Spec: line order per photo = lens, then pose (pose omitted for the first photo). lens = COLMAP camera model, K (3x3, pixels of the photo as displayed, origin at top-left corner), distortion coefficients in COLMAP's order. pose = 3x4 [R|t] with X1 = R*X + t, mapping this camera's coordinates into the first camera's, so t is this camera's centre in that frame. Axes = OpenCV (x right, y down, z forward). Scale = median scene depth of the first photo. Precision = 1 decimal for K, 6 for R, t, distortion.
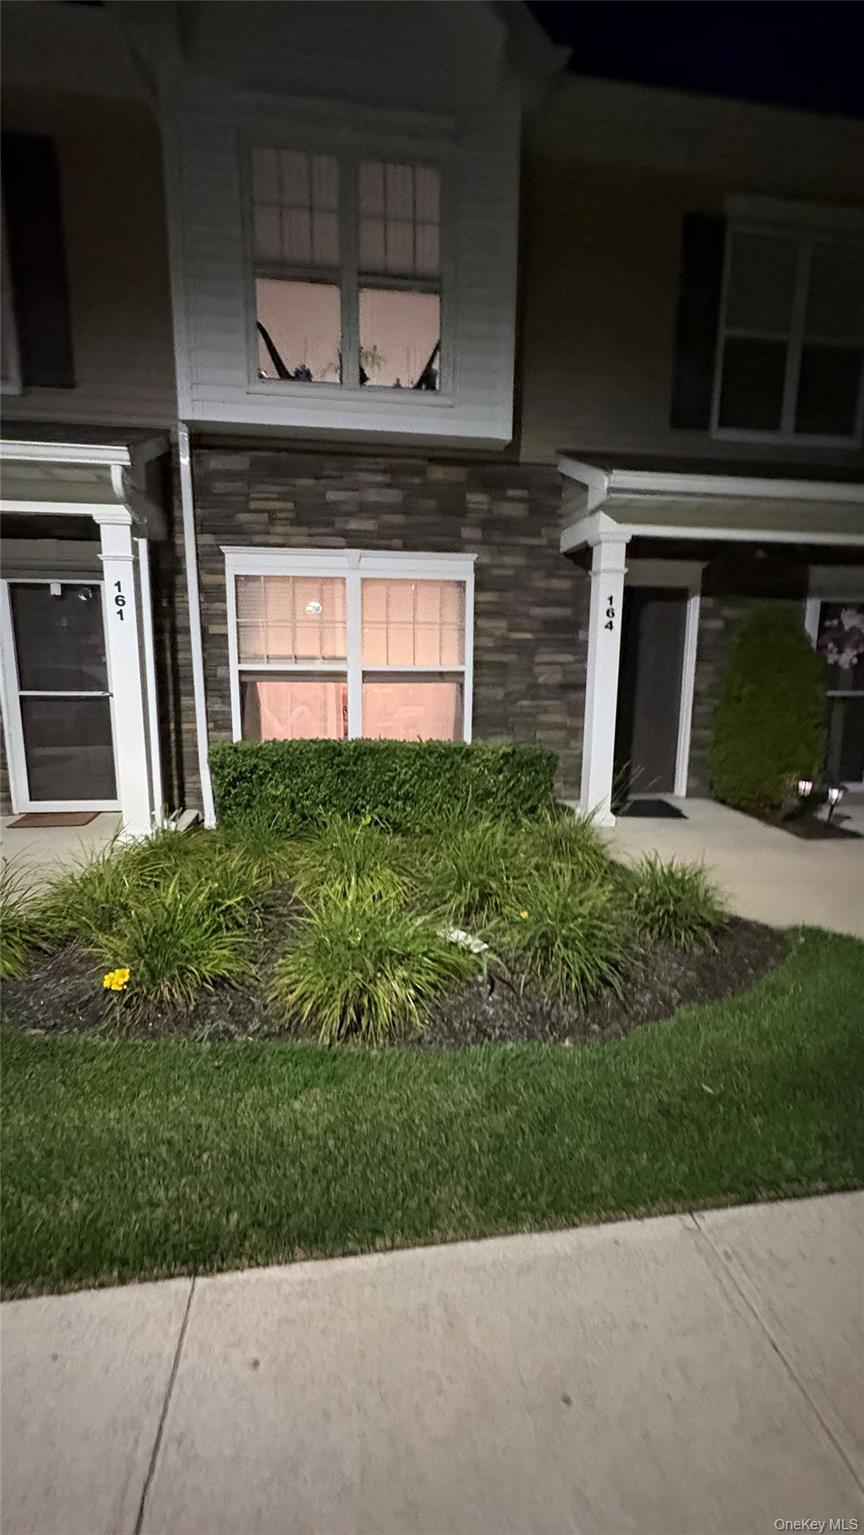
lens RADIAL K [[611.8, 0, 442.9], [0, 611.8, 757.6], [0, 0, 1]] dist [-0.000960, 0.000764]
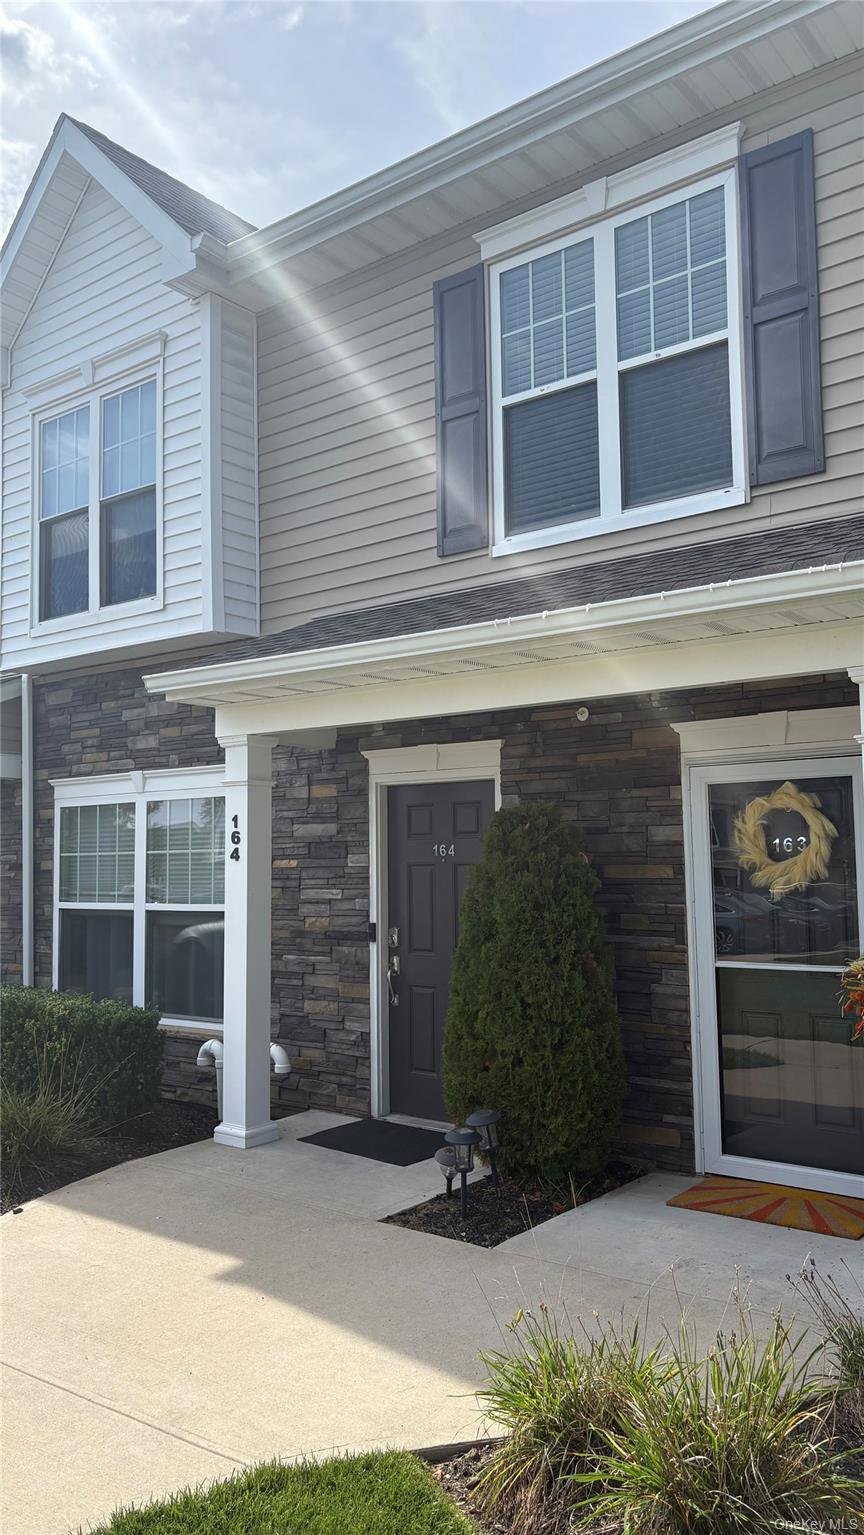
lens RADIAL K [[1161.5, 0, 428.4], [0, 1161.5, 775.9], [0, 0, 1]] dist [0.068062, -0.067247]
pose [[0.687630, -0.071285, -0.722554, 1.272088], [-0.098853, 0.976710, -0.190434, -0.055876], [0.719301, 0.202375, 0.664568, 0.187800]]
